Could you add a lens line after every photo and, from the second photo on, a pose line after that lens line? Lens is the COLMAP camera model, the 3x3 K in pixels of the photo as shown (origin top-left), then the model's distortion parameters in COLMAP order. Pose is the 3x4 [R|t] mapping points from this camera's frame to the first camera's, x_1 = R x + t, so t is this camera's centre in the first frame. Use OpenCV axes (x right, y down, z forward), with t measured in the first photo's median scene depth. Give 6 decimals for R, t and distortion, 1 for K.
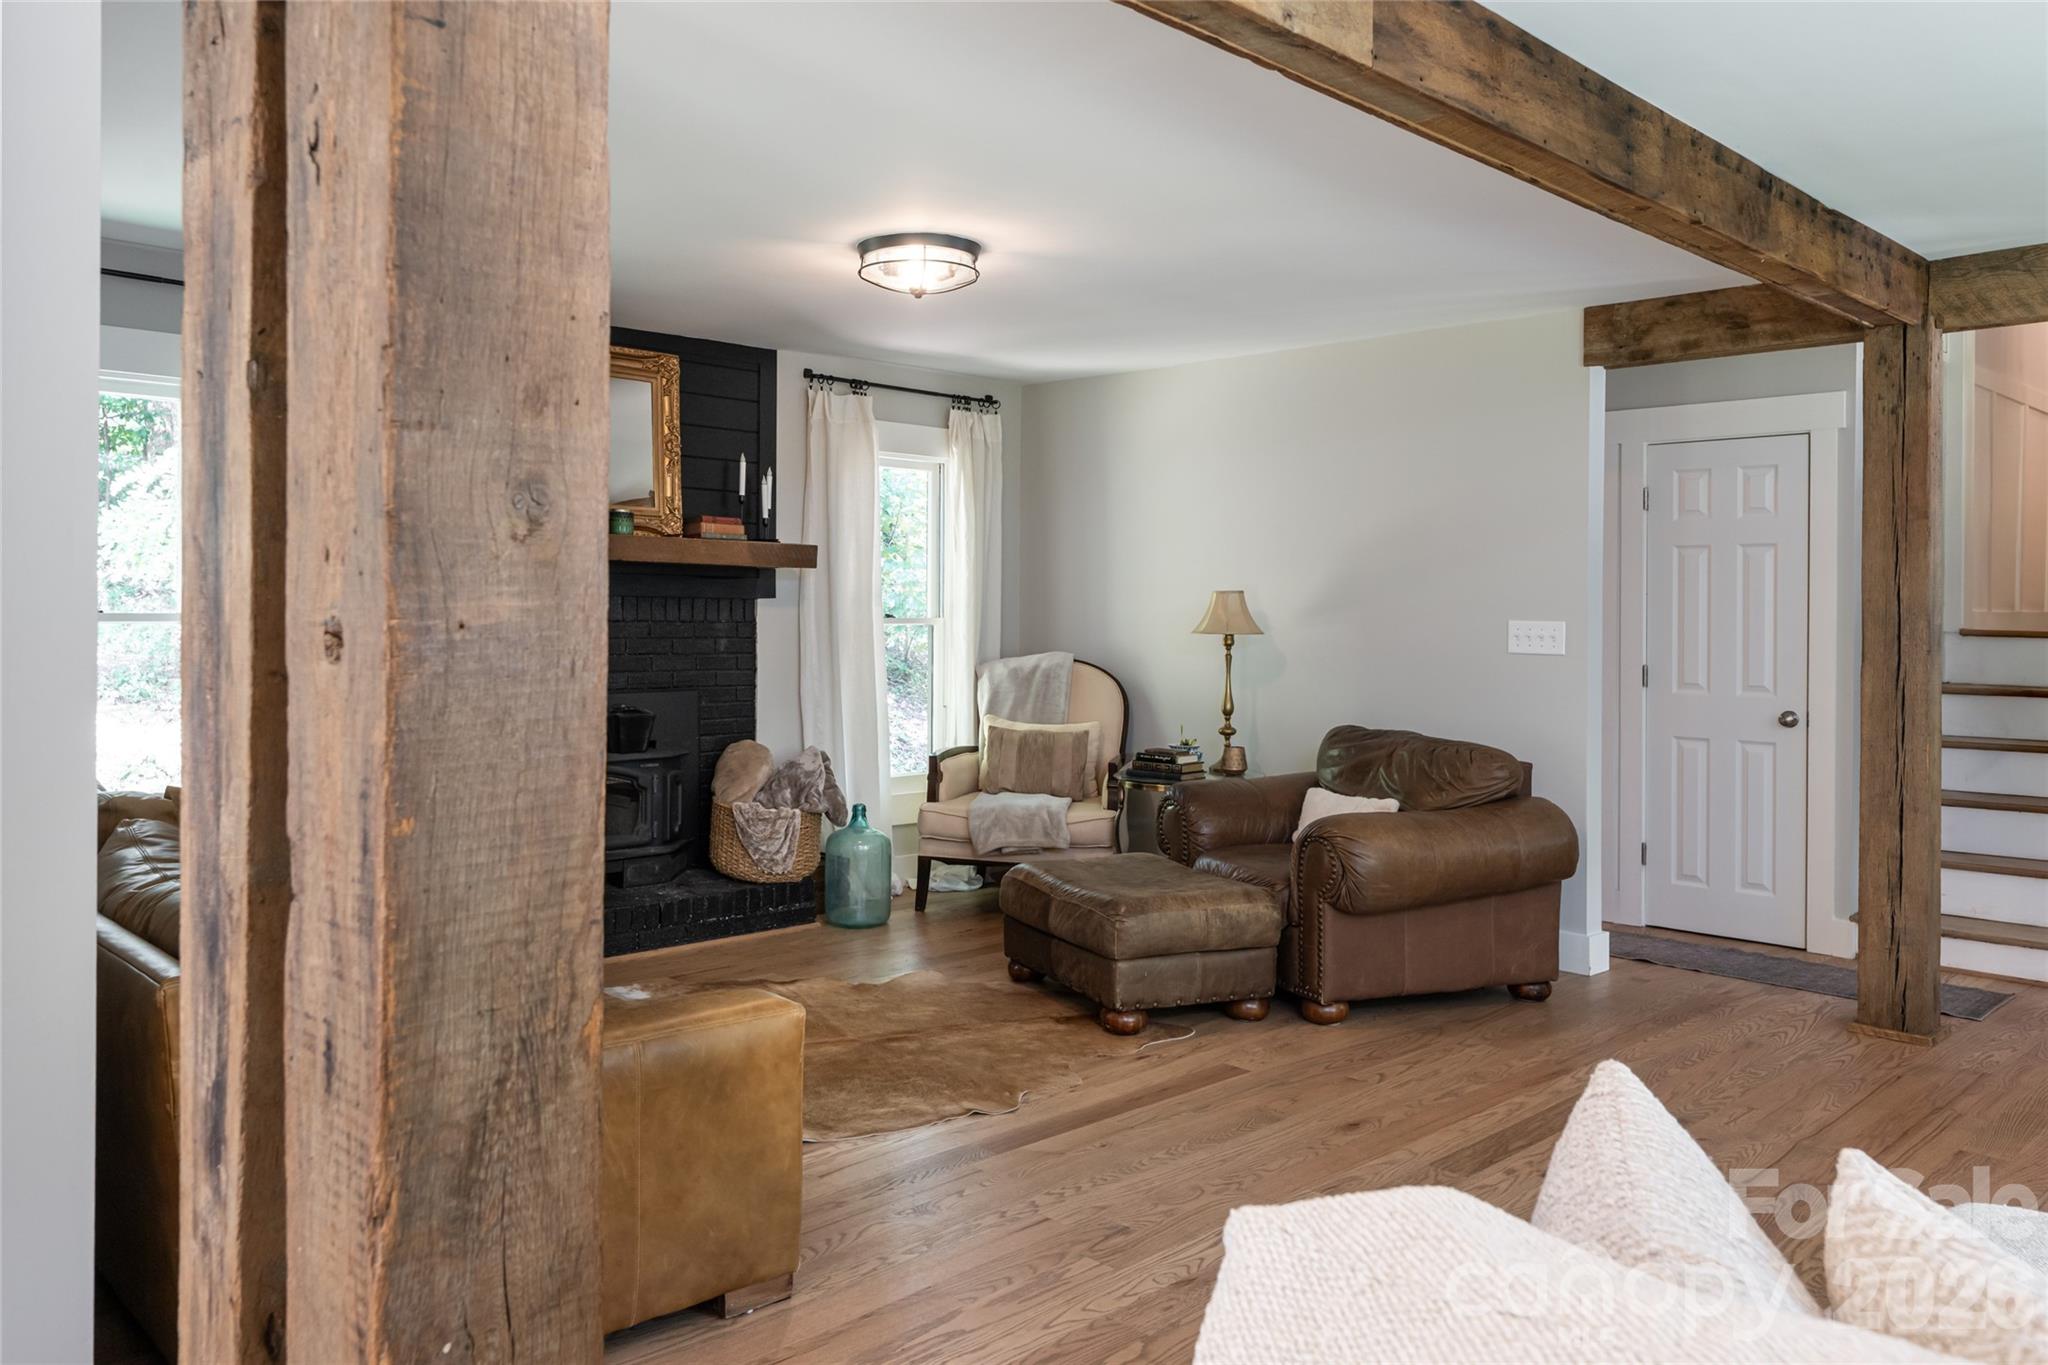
lens RADIAL K [[1537.4, 0, 921.7], [0, 1537.4, 617.8], [0, 0, 1]] dist [0.002799, -0.000629]
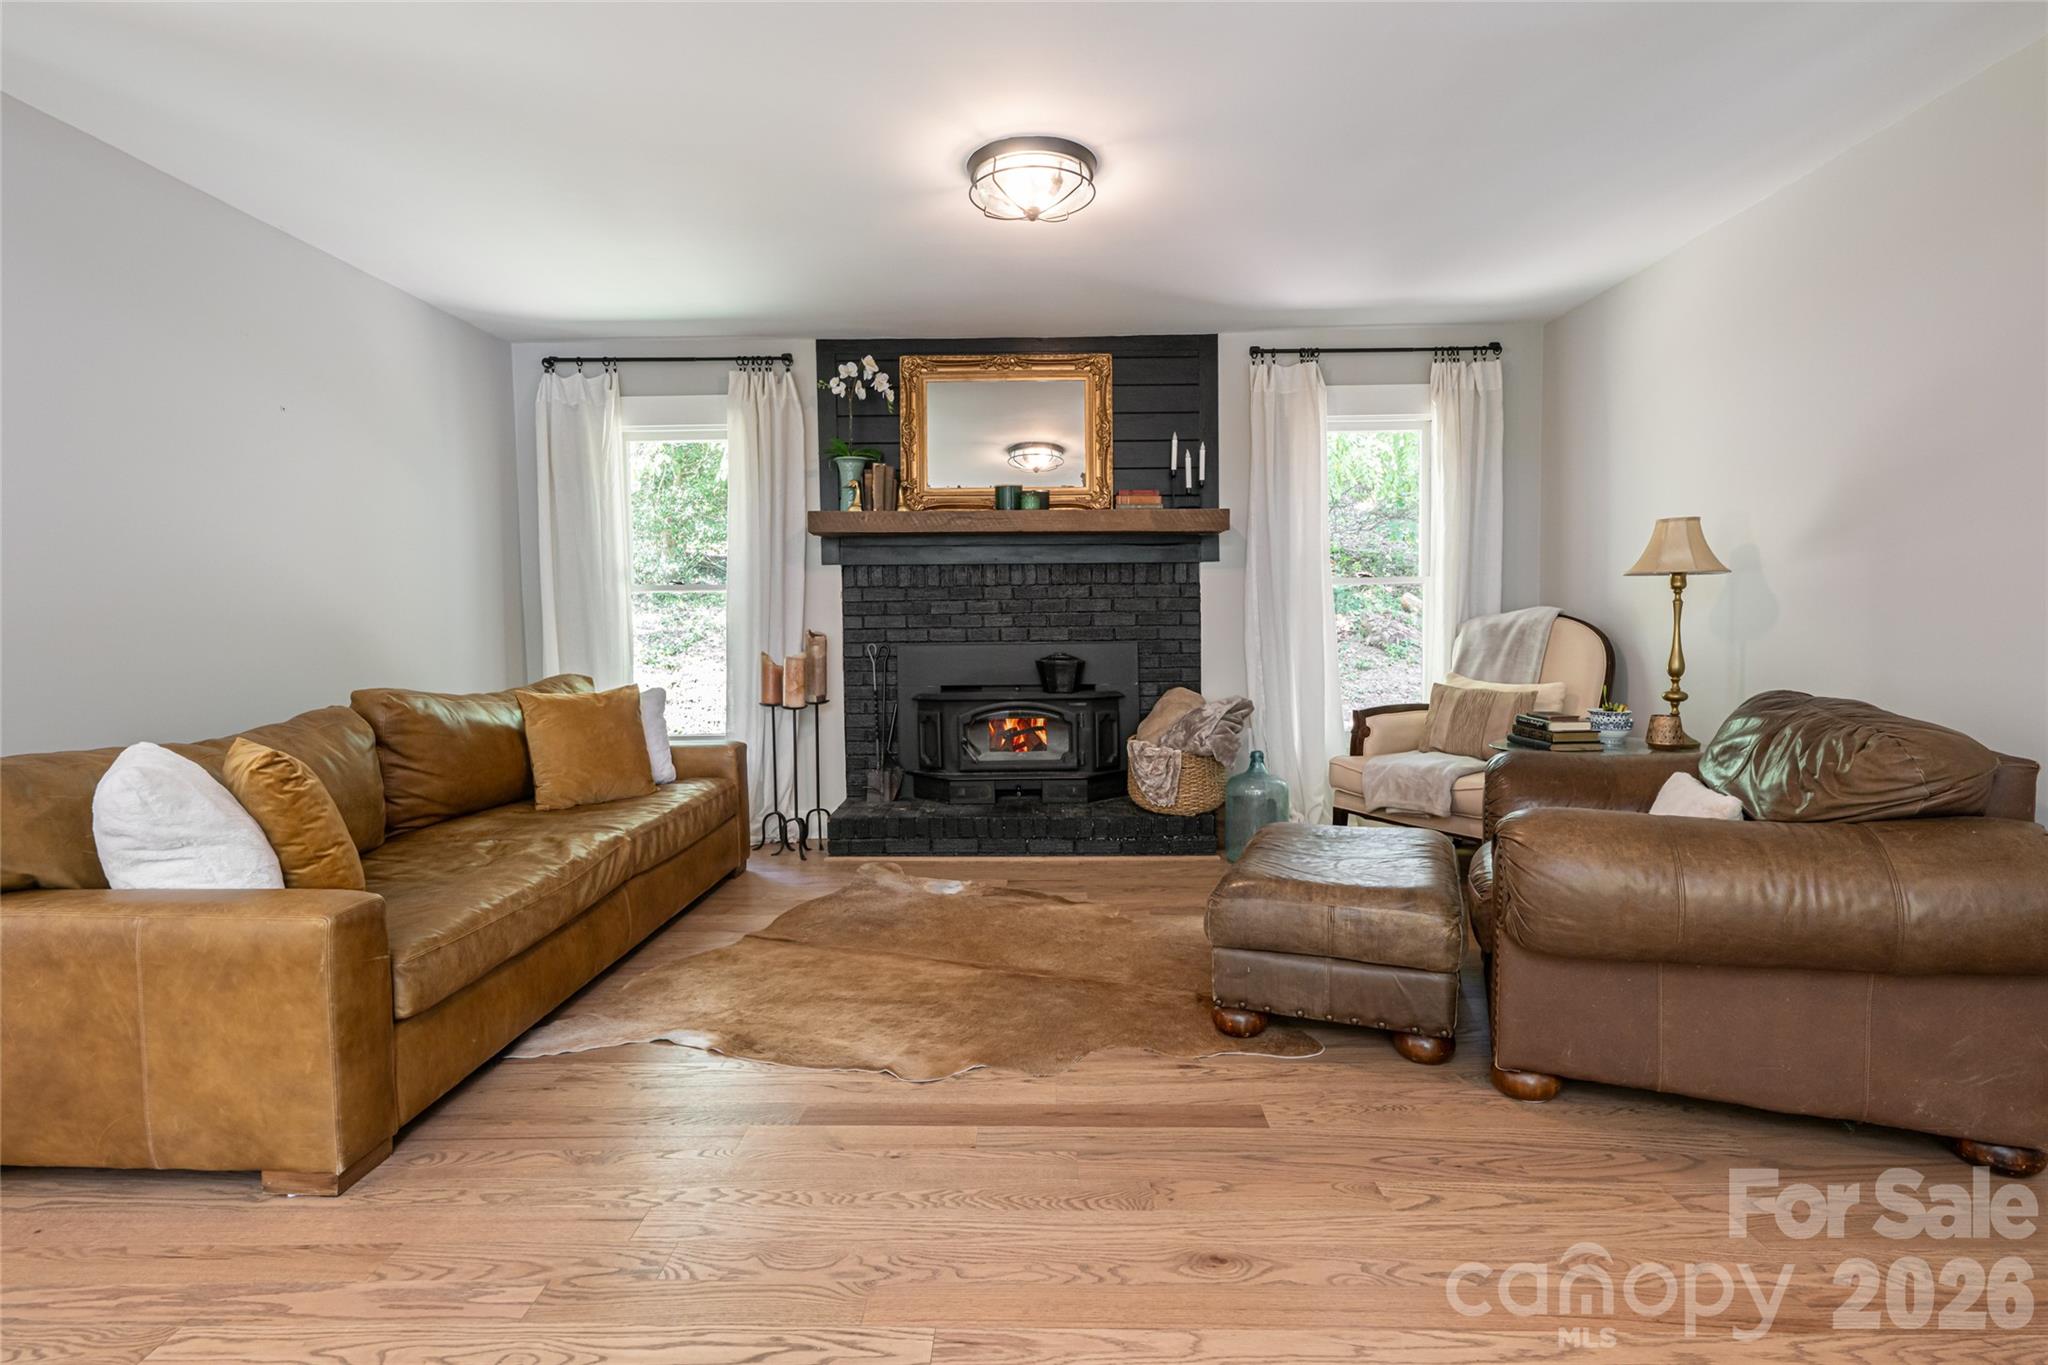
lens RADIAL K [[1000.9, 0, 1019.8], [0, 1000.9, 673.1], [0, 0, 1]] dist [0.000702, 0.001148]
pose [[0.716720, 0.023346, -0.696970, 0.337131], [0.013756, 0.998772, 0.047602, 0.034413], [0.697225, -0.043705, 0.715519, 0.417023]]
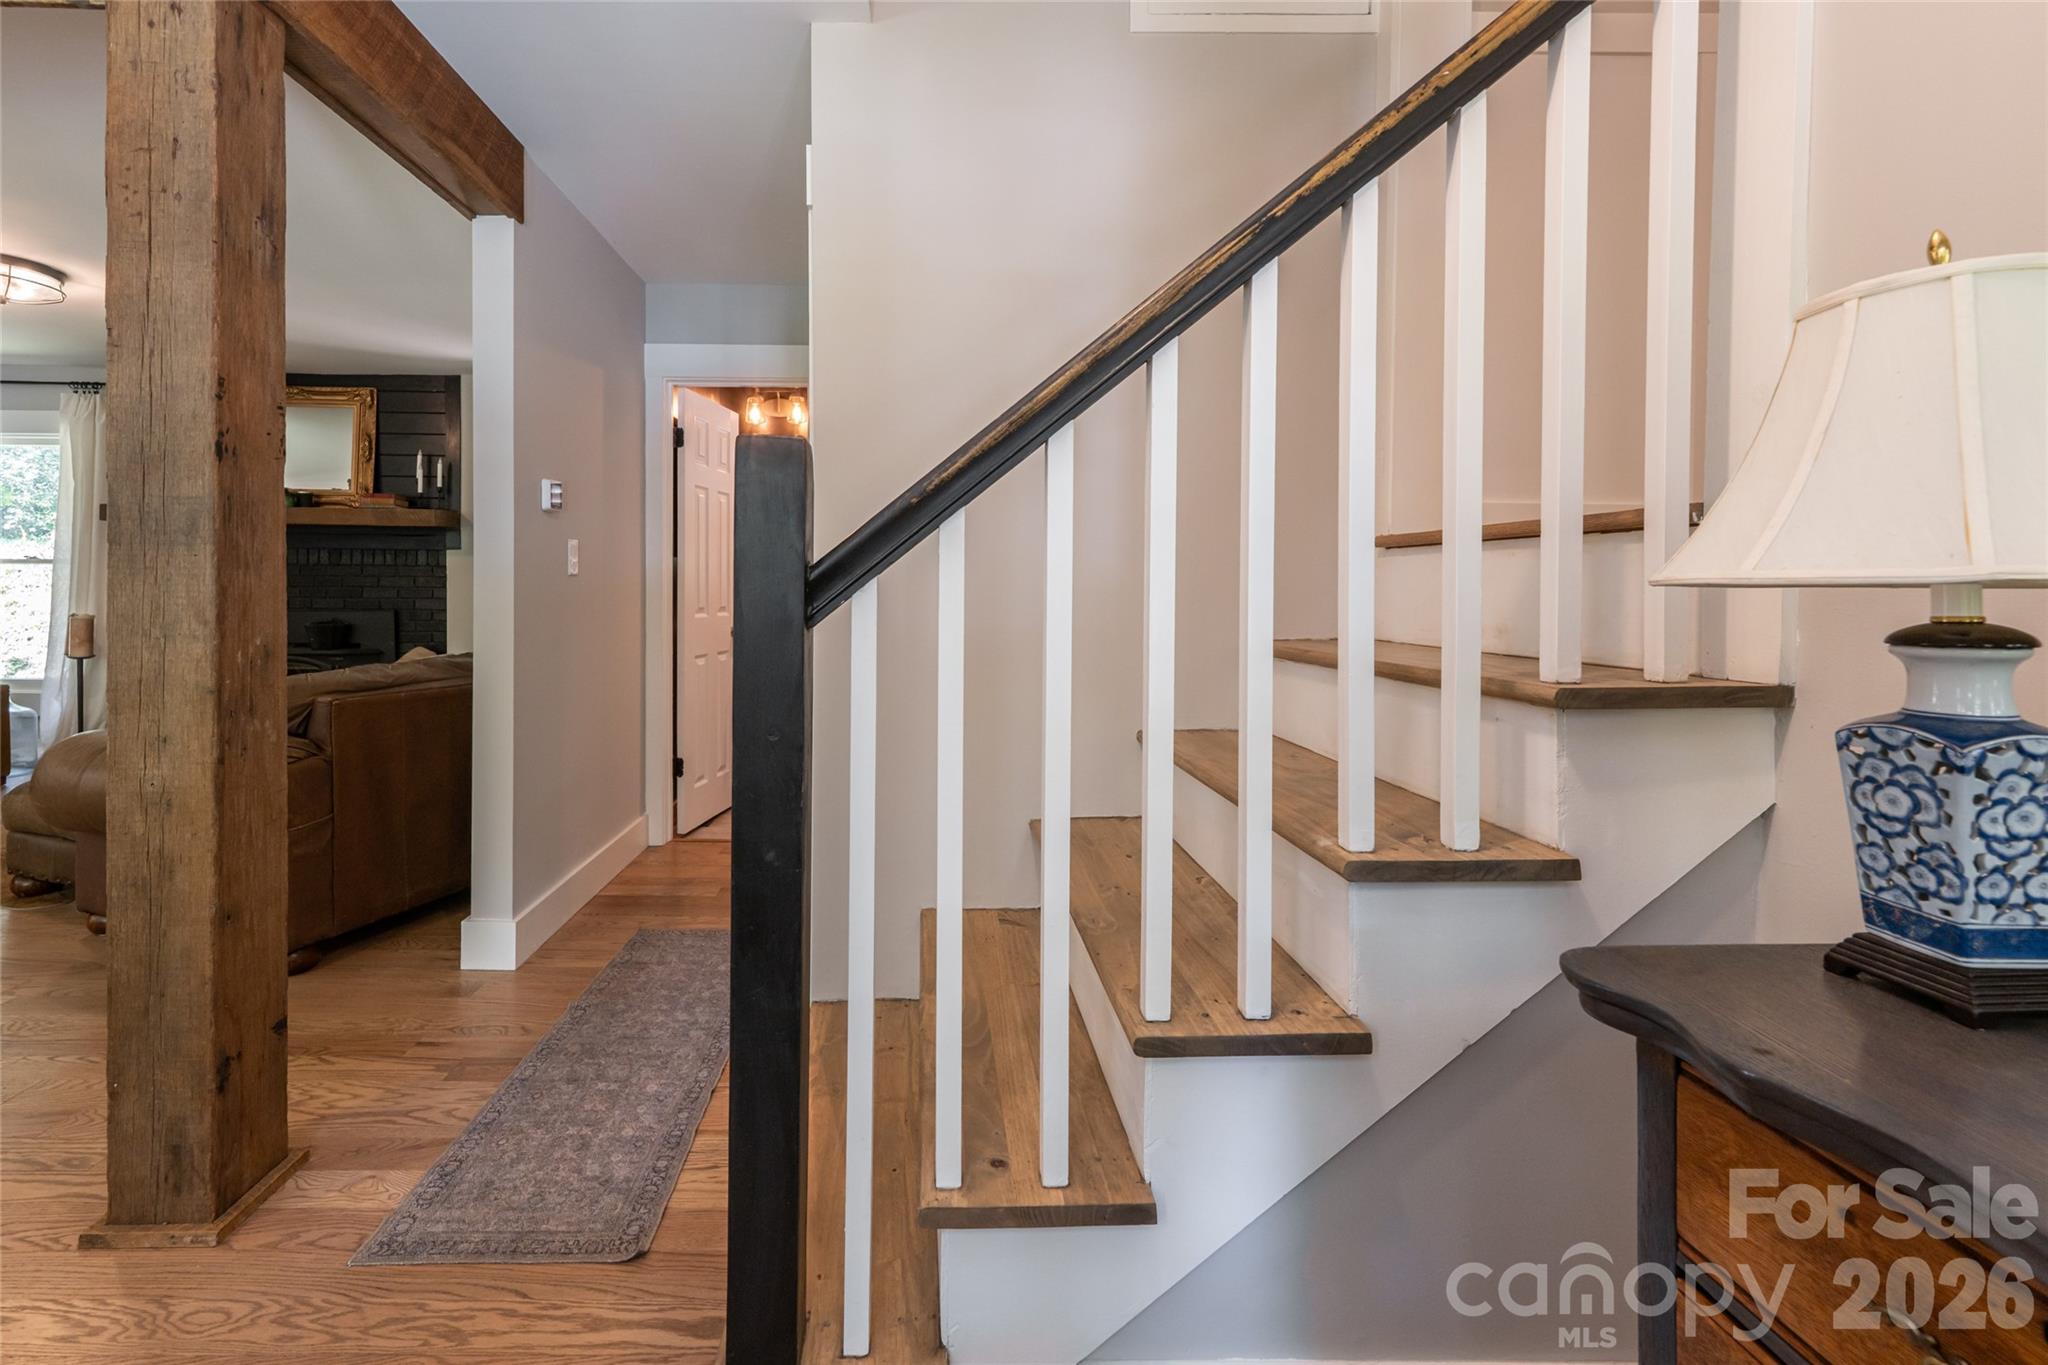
lens RADIAL K [[896.6, 0, 974.5], [0, 896.6, 584.8], [0, 0, 1]] dist [0.001130, 0.001860]
pose [[0.756849, -0.005641, -0.653565, 0.893256], [-0.001043, 0.999951, -0.009839, 0.030787], [0.653589, 0.008128, 0.756806, 0.747994]]
